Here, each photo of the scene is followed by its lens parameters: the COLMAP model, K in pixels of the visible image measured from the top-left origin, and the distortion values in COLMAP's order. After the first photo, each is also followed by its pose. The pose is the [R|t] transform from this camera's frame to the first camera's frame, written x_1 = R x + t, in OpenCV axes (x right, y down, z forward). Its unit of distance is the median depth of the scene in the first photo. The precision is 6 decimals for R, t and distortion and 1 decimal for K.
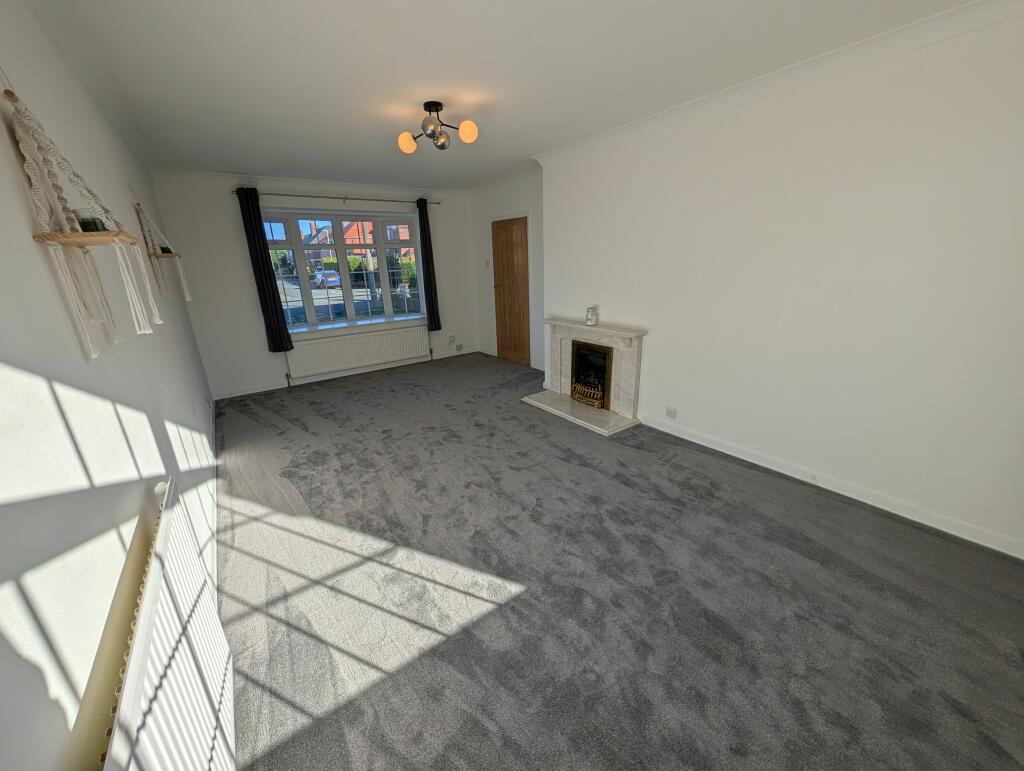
lens RADIAL K [[395.3, 0, 511.4], [0, 395.3, 384.2], [0, 0, 1]] dist [0.002278, -0.000133]
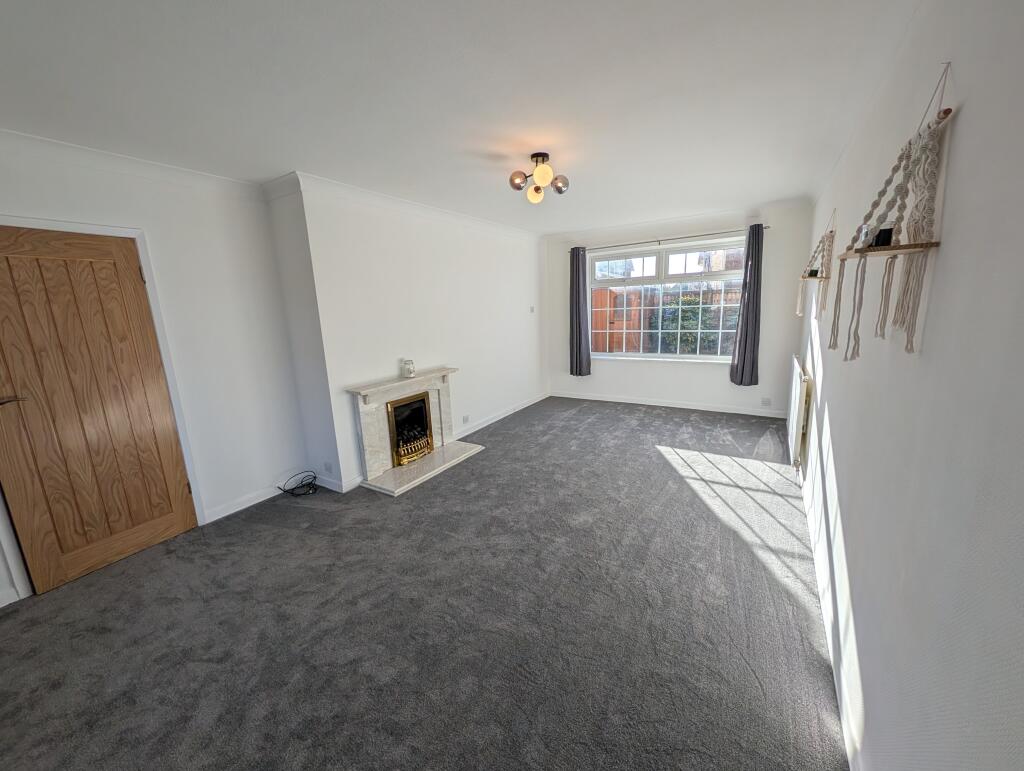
lens RADIAL K [[395.3, 0, 511.2], [0, 395.3, 385.1], [0, 0, 1]] dist [0.002278, -0.000133]
pose [[-0.369971, -0.137572, 0.918801, -0.833589], [0.332378, 0.903917, 0.269181, -0.326964], [-0.867552, 0.404978, -0.288697, 1.116601]]
